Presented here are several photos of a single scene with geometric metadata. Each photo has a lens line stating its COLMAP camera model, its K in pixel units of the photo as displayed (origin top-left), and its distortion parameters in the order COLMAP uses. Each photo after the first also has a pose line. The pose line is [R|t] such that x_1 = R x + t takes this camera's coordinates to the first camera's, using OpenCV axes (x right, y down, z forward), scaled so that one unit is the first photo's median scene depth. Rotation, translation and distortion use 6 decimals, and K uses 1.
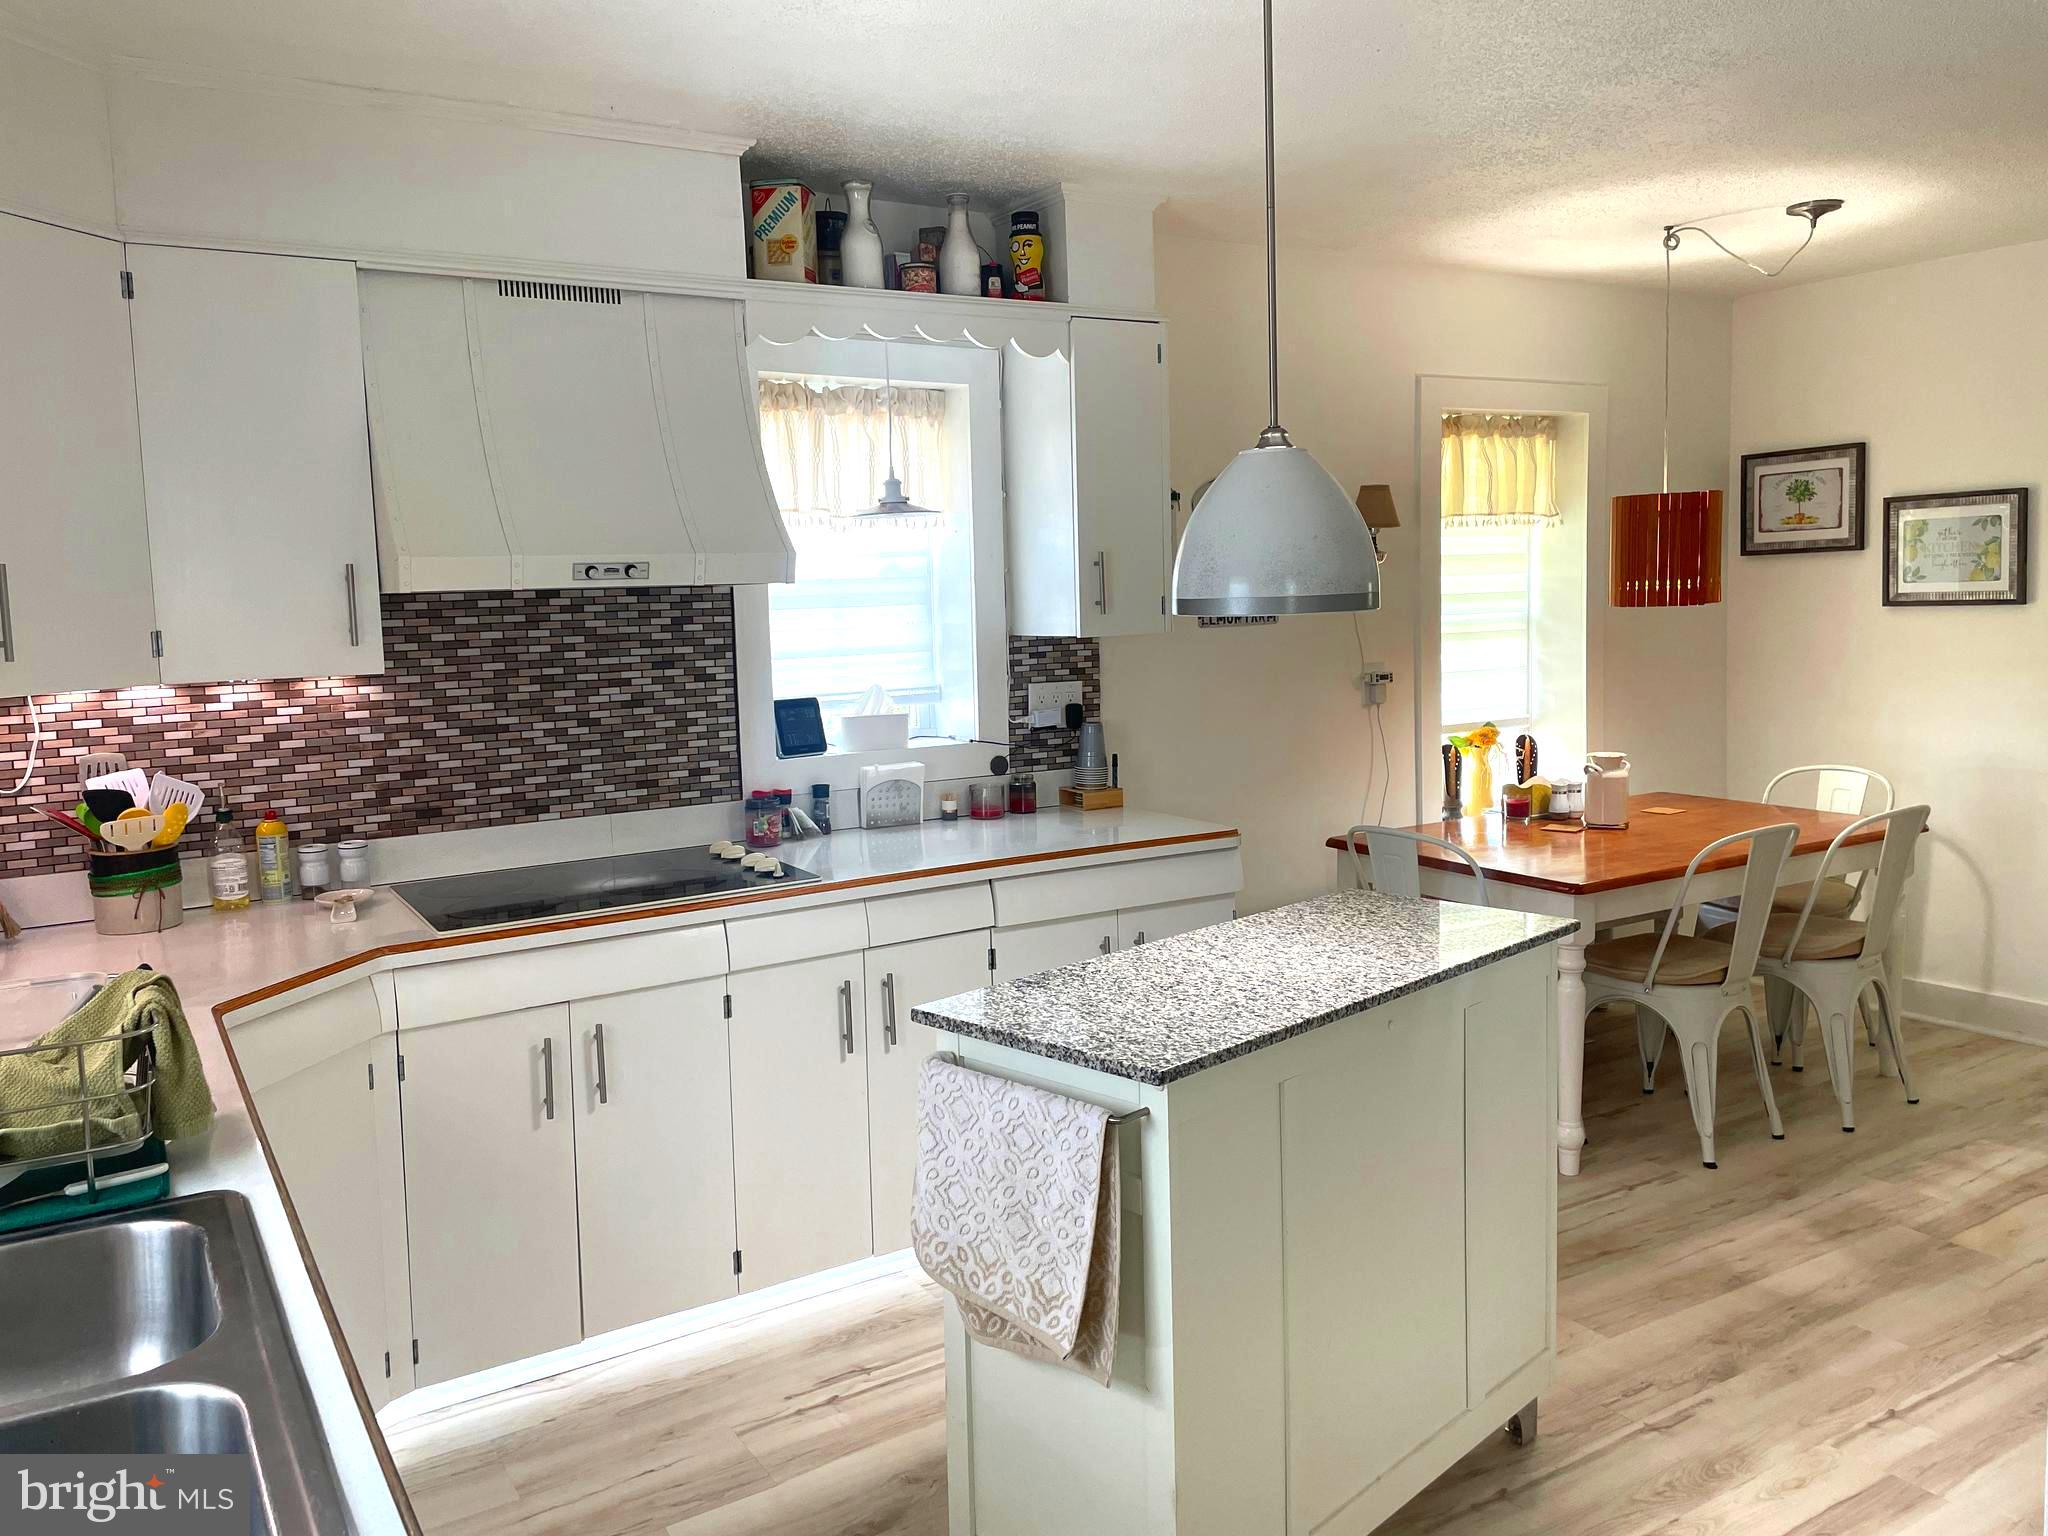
lens RADIAL K [[1567.6, 0, 1029.9], [0, 1567.6, 765.0], [0, 0, 1]] dist [0.060597, -0.076697]
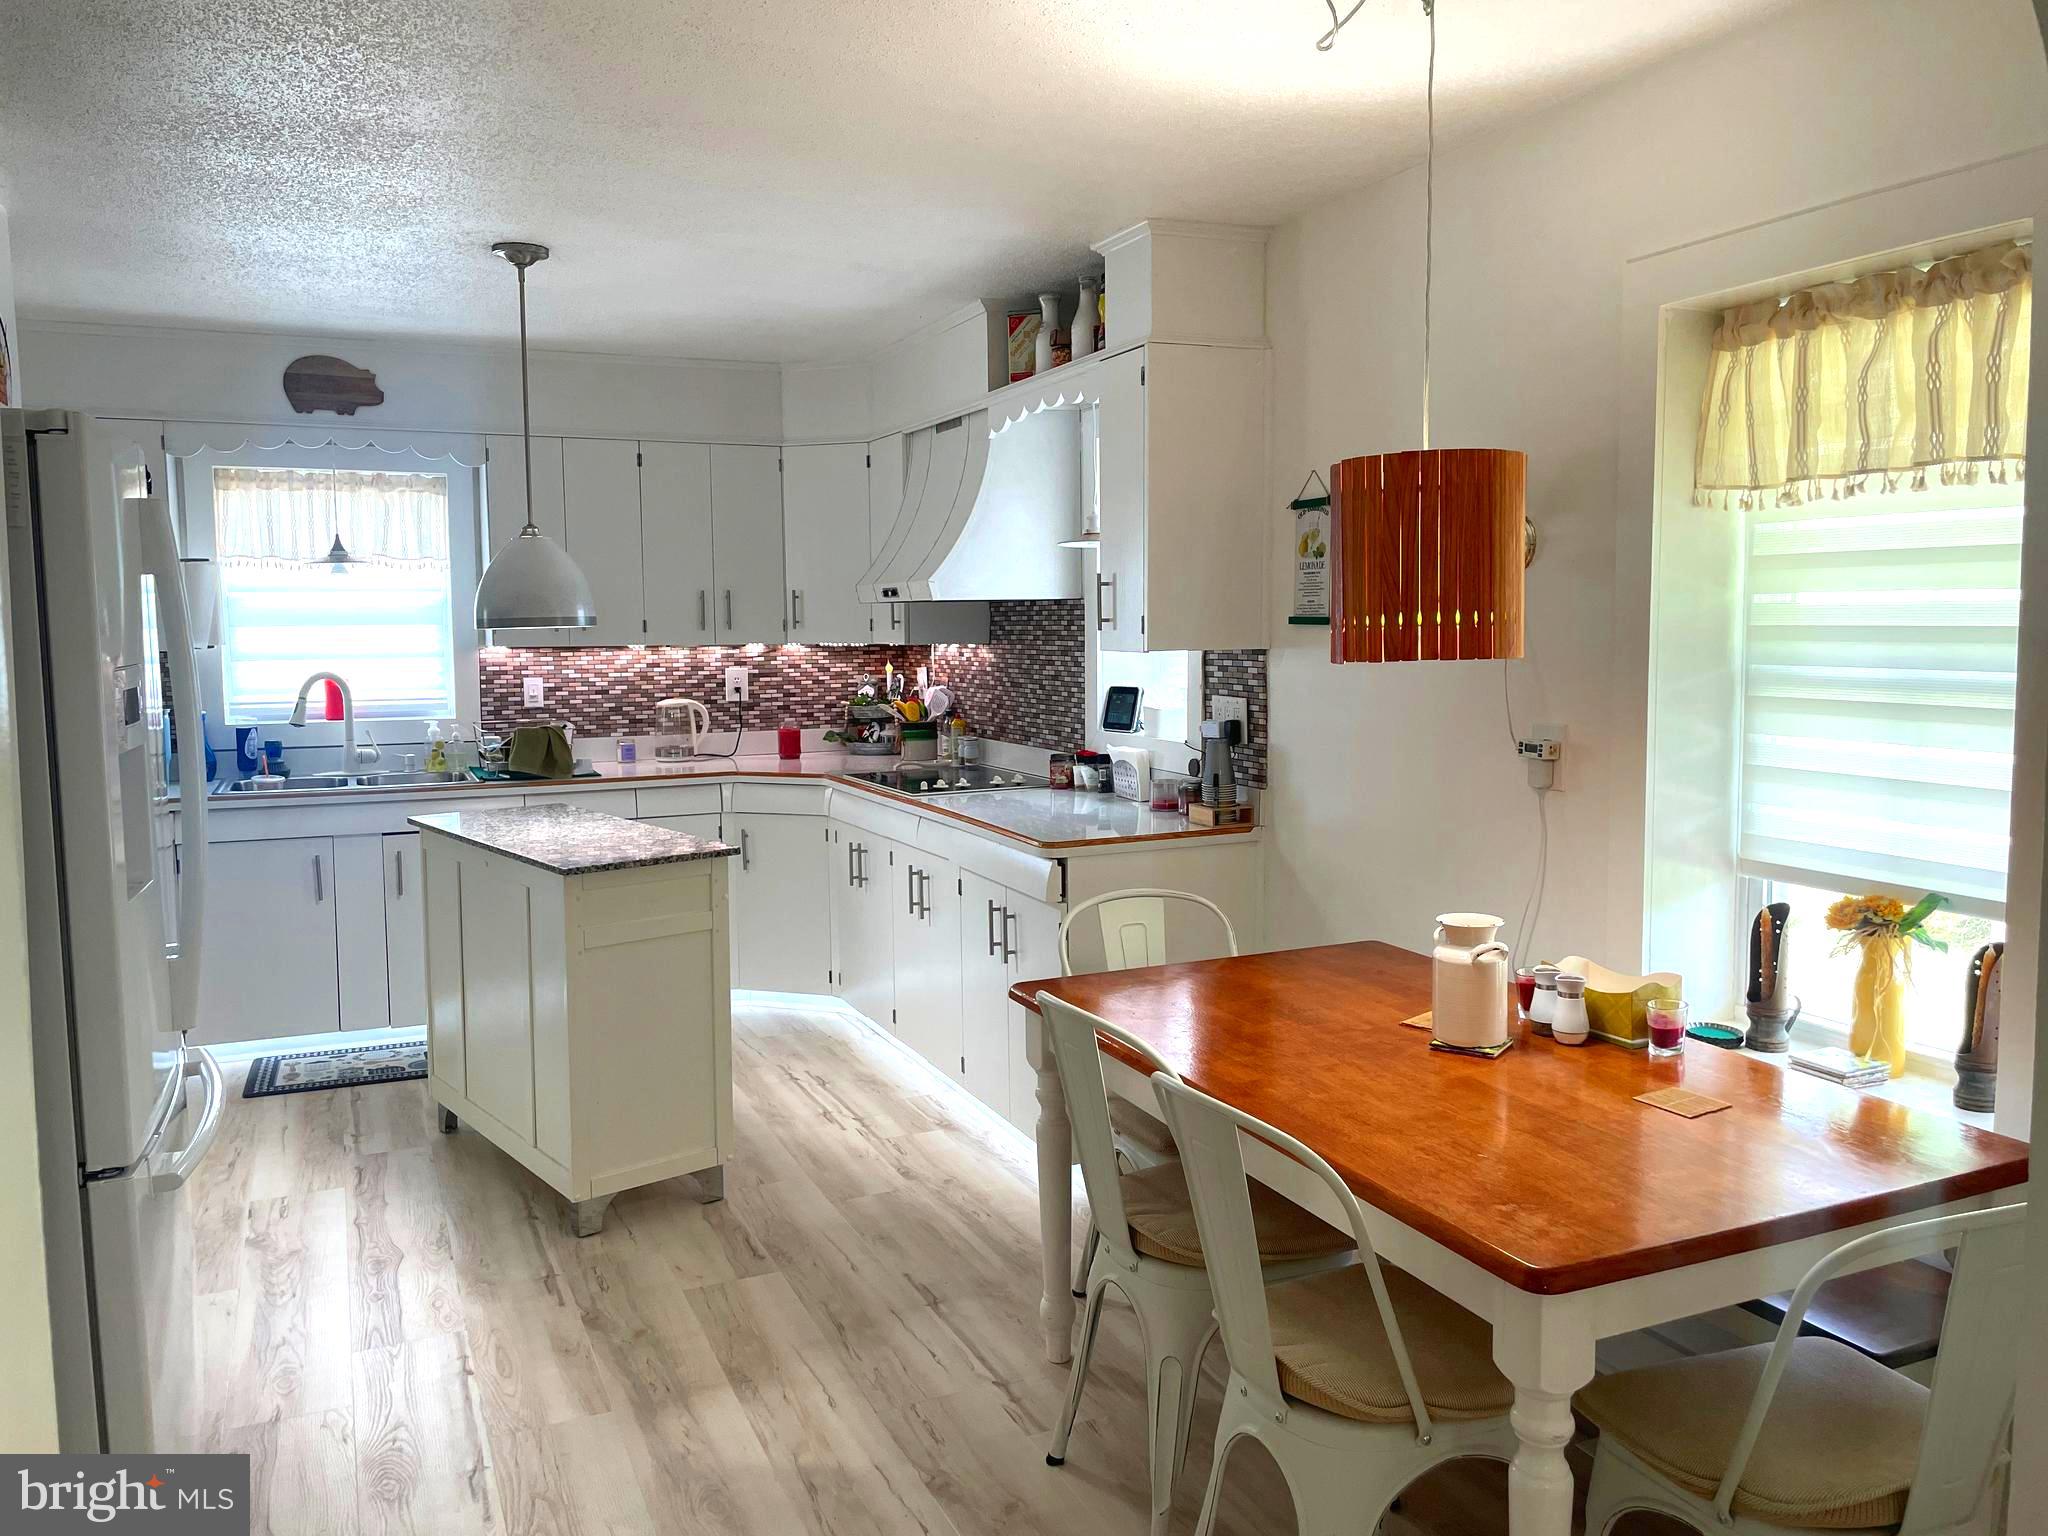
lens RADIAL K [[1567.6, 0, 1030.2], [0, 1567.6, 760.9], [0, 0, 1]] dist [0.060597, -0.076697]
pose [[-0.138711, 0.116156, -0.983497, 1.204272], [-0.107128, 0.985510, 0.131503, -0.152530], [0.984522, 0.123601, -0.124257, 1.164327]]
